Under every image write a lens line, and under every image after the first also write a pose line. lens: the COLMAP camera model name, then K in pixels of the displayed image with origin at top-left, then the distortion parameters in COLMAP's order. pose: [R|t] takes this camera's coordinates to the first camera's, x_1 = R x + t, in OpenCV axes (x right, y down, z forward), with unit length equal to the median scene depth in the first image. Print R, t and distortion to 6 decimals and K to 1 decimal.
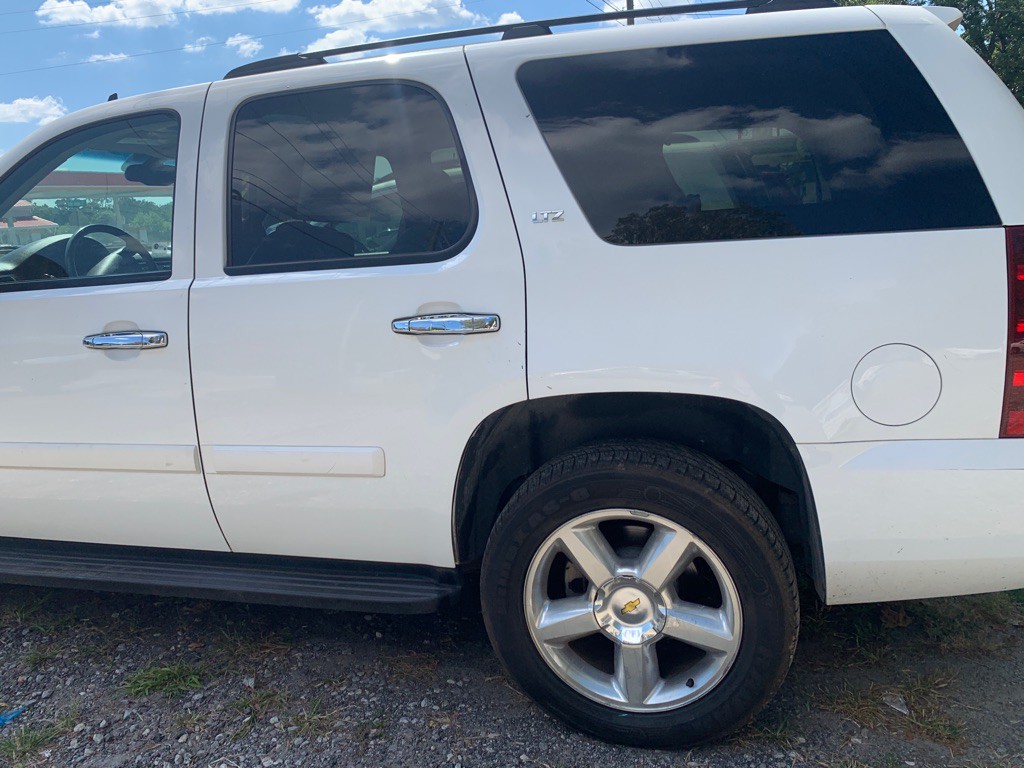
lens RADIAL K [[790.5, 0, 517.8], [0, 790.5, 381.6], [0, 0, 1]] dist [0.001988, -0.003566]
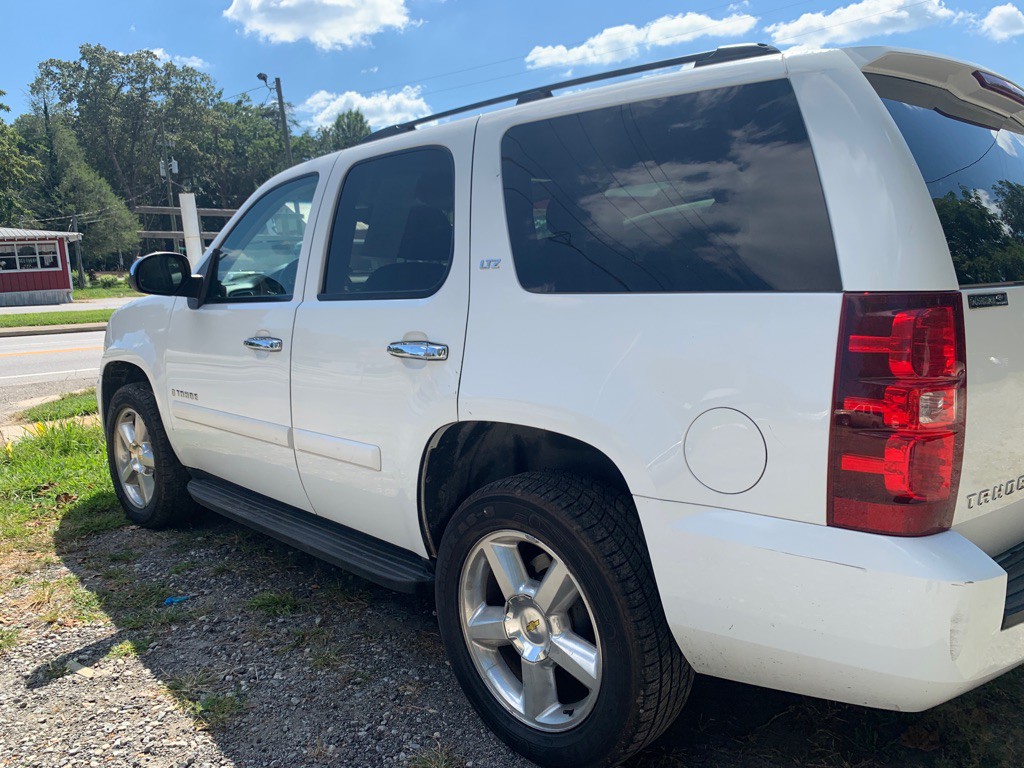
lens RADIAL K [[799.5, 0, 512.8], [0, 799.5, 376.6], [0, 0, 1]] dist [0.008911, -0.008318]
pose [[0.864404, 0.096710, -0.493409, 0.603149], [-0.112945, 0.993596, -0.003120, -0.043582], [0.489948, 0.058425, 0.869792, 0.020081]]
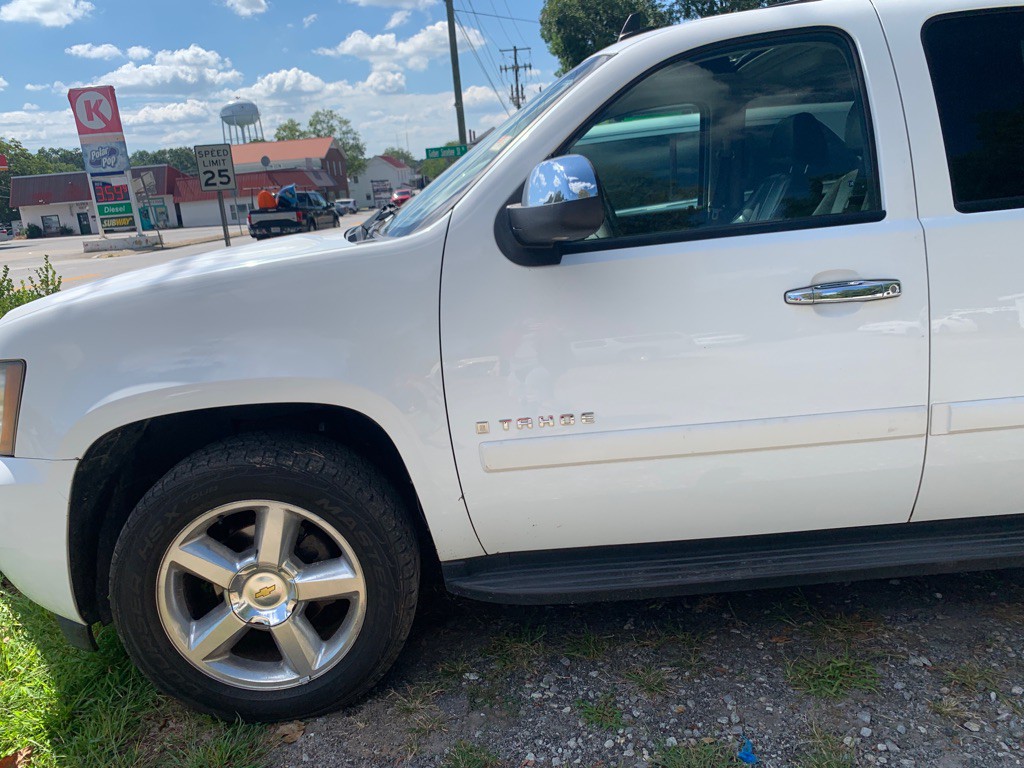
lens RADIAL K [[791.1, 0, 512.0], [0, 791.1, 384.0], [0, 0, 1]] dist [-0.000305, 0.000249]
pose [[0.956869, -0.079618, 0.279397, -1.182432], [0.072856, 0.996745, 0.034522, -0.007892], [-0.281237, -0.012678, 0.959555, 0.297053]]
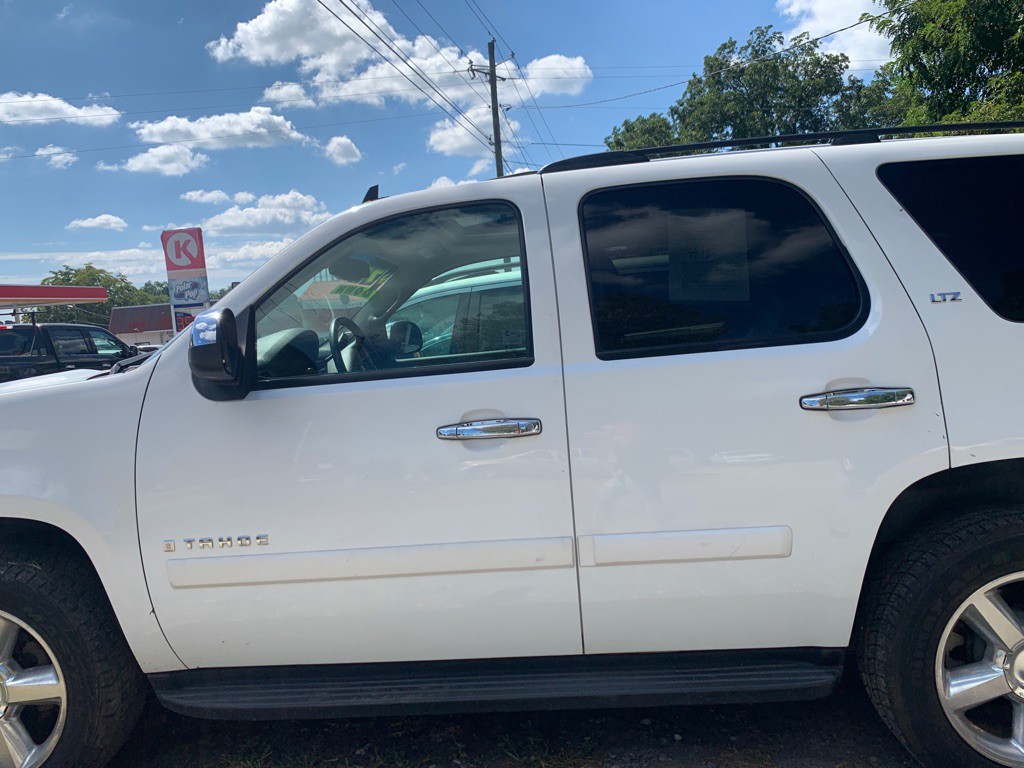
lens RADIAL K [[790.5, 0, 517.8], [0, 790.5, 381.6], [0, 0, 1]] dist [0.001988, -0.003566]
pose [[0.979023, -0.018883, 0.202871, -0.705990], [0.047073, 0.989721, -0.135042, 0.022576], [-0.198236, 0.141759, 0.969849, 0.076813]]
